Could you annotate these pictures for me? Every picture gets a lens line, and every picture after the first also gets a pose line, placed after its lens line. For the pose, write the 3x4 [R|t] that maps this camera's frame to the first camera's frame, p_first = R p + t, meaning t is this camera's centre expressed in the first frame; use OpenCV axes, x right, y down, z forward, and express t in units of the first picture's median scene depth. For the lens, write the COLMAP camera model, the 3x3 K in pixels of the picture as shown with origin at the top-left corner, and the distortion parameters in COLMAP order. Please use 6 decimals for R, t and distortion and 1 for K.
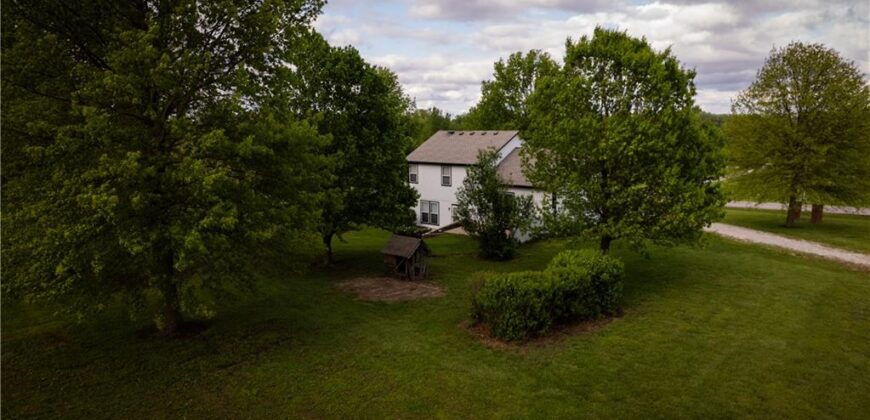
lens RADIAL K [[557.0, 0, 435.0], [0, 557.0, 210.0], [0, 0, 1]] dist [-0.069245, 0.060619]
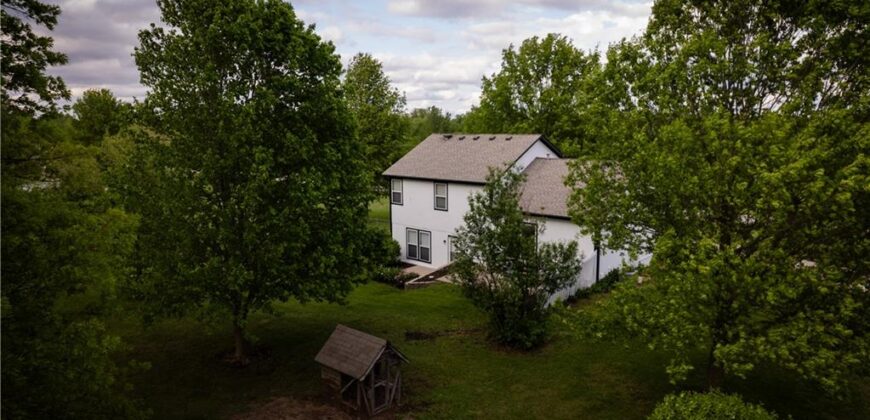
lens RADIAL K [[557.0, 0, 435.0], [0, 557.0, 210.0], [0, 0, 1]] dist [-0.069245, 0.060619]
pose [[0.999990, 0.004547, 0.000204, 0.012436], [-0.004547, 0.999989, 0.000639, -0.044008], [-0.000201, -0.000640, 1.000000, 0.270572]]
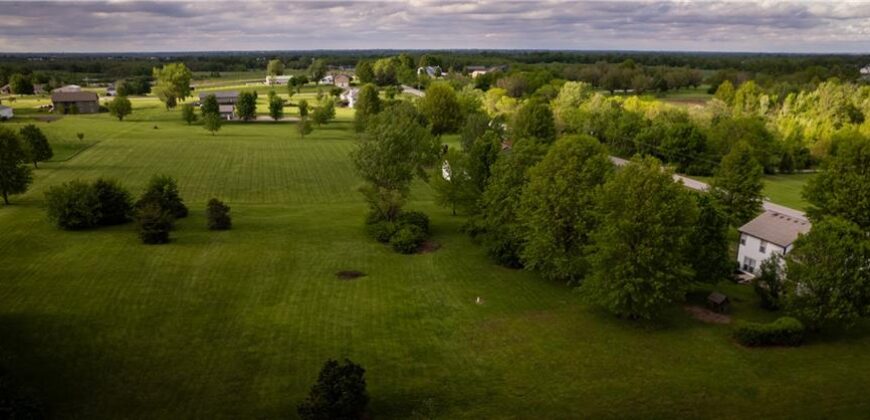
lens RADIAL K [[653.7, 0, 431.8], [0, 653.7, 281.4], [0, 0, 1]] dist [-0.045203, -0.000585]
pose [[0.851092, 0.187176, -0.490517, 0.140327], [-0.091282, 0.972815, 0.212832, -0.273481], [0.517019, -0.136365, 0.845042, -1.100570]]
